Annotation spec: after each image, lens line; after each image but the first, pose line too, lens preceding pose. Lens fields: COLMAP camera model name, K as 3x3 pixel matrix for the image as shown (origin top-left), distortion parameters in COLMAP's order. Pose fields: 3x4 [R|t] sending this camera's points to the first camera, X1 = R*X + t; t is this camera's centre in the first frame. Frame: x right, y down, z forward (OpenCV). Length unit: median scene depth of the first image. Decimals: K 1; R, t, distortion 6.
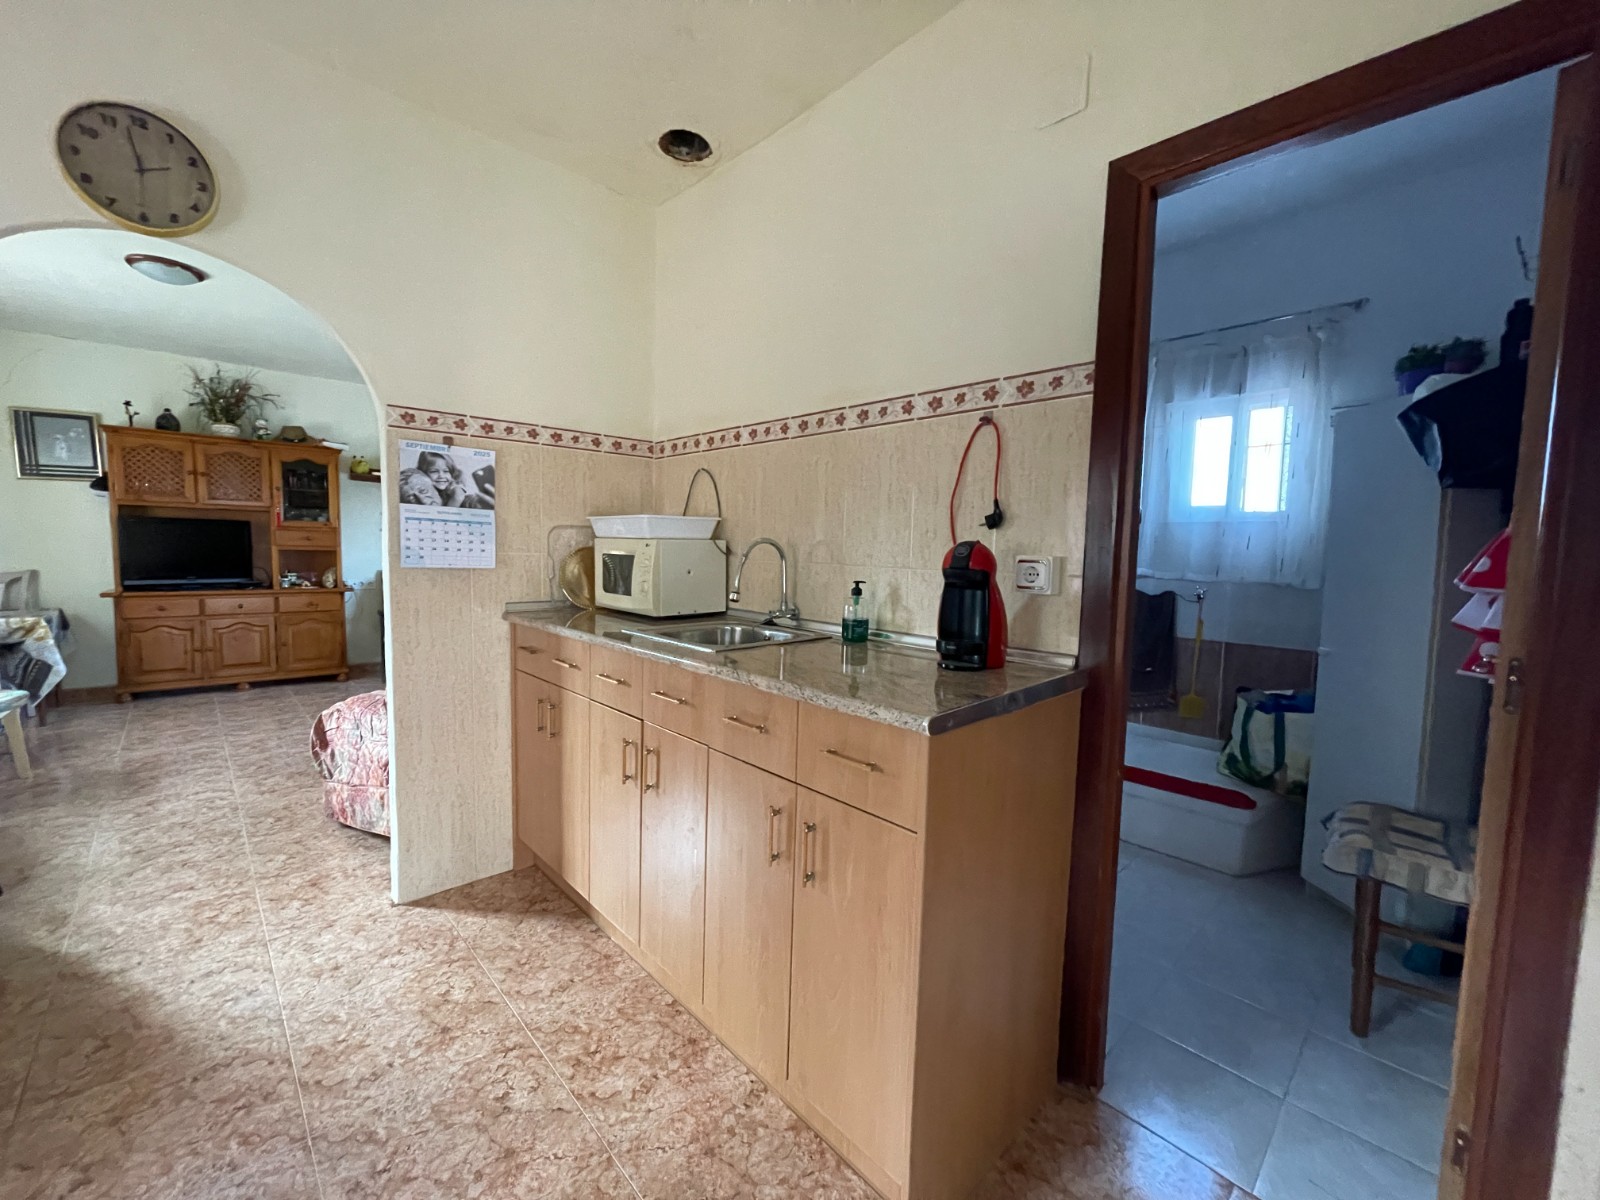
lens RADIAL K [[650.3, 0, 794.0], [0, 650.3, 597.9], [0, 0, 1]] dist [0.023165, -0.007217]
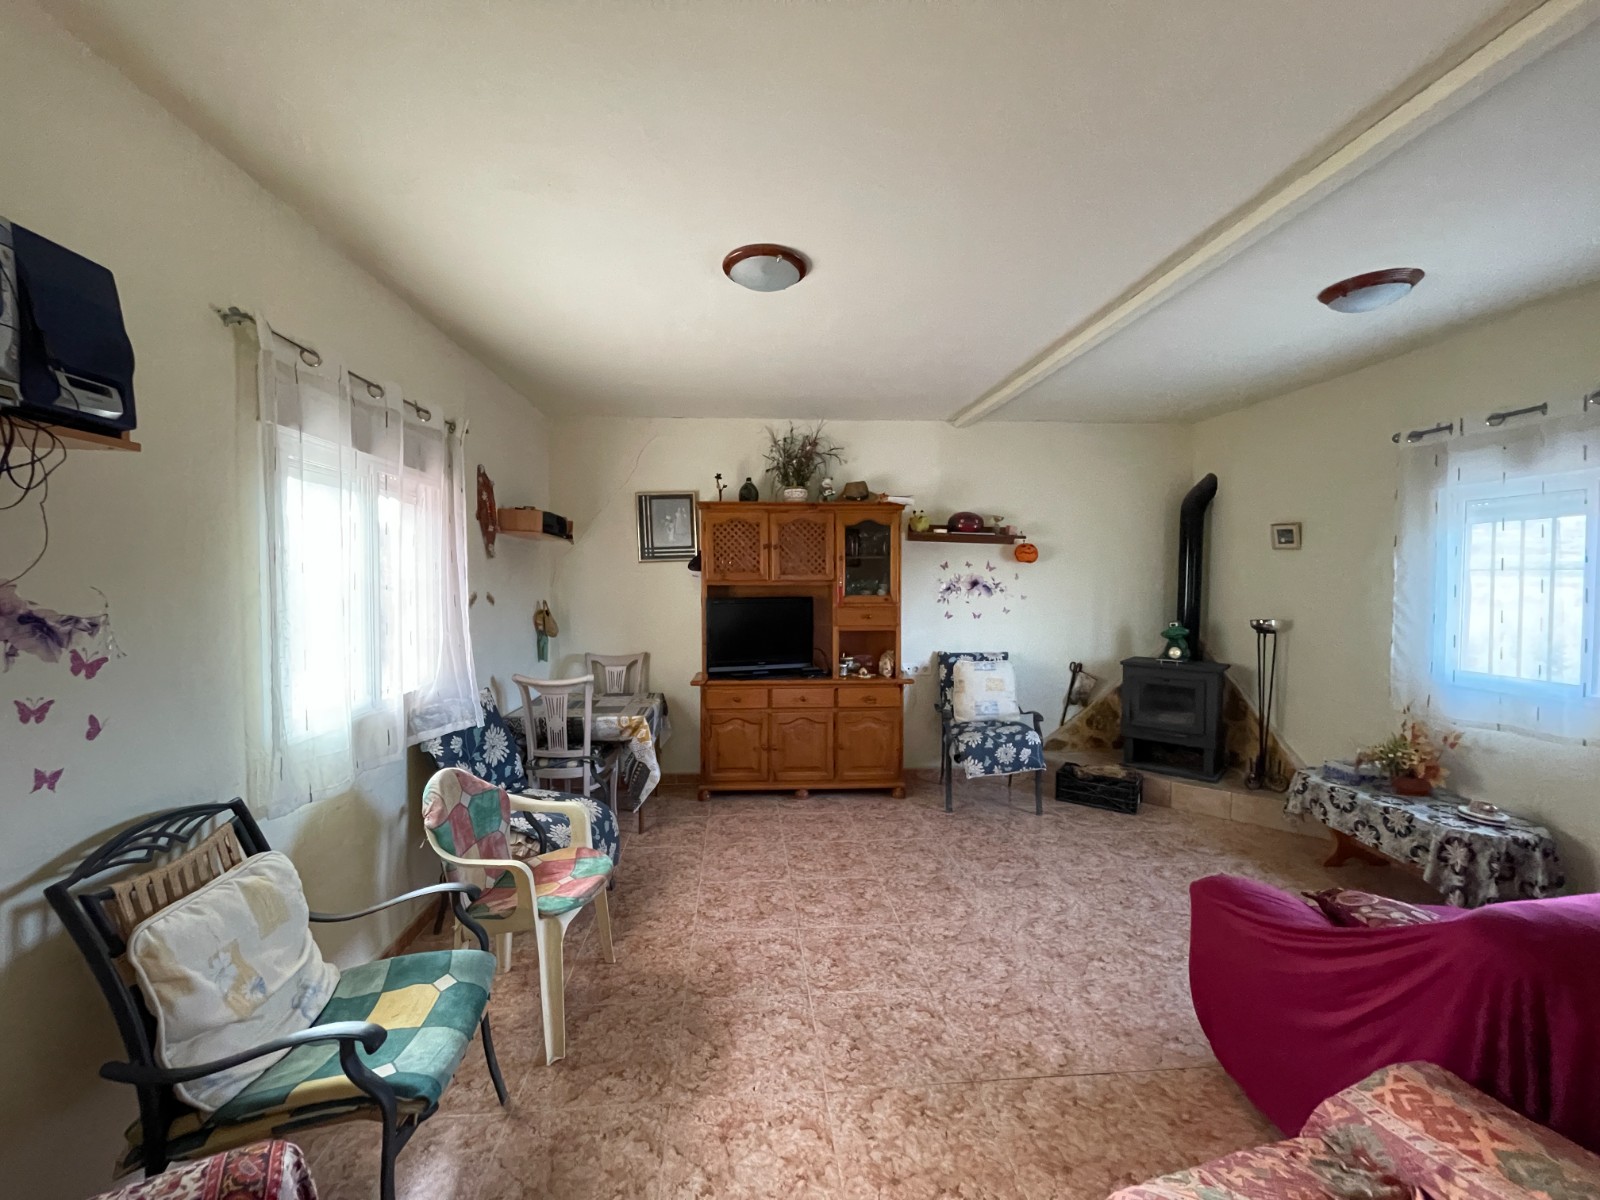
lens RADIAL K [[650.3, 0, 794.0], [0, 650.3, 597.9], [0, 0, 1]] dist [0.023165, -0.007217]
pose [[0.786056, -0.004252, -0.618141, -0.334745], [-0.028613, 0.998654, -0.043256, -0.081119], [0.617493, 0.051689, 0.784876, 0.331688]]
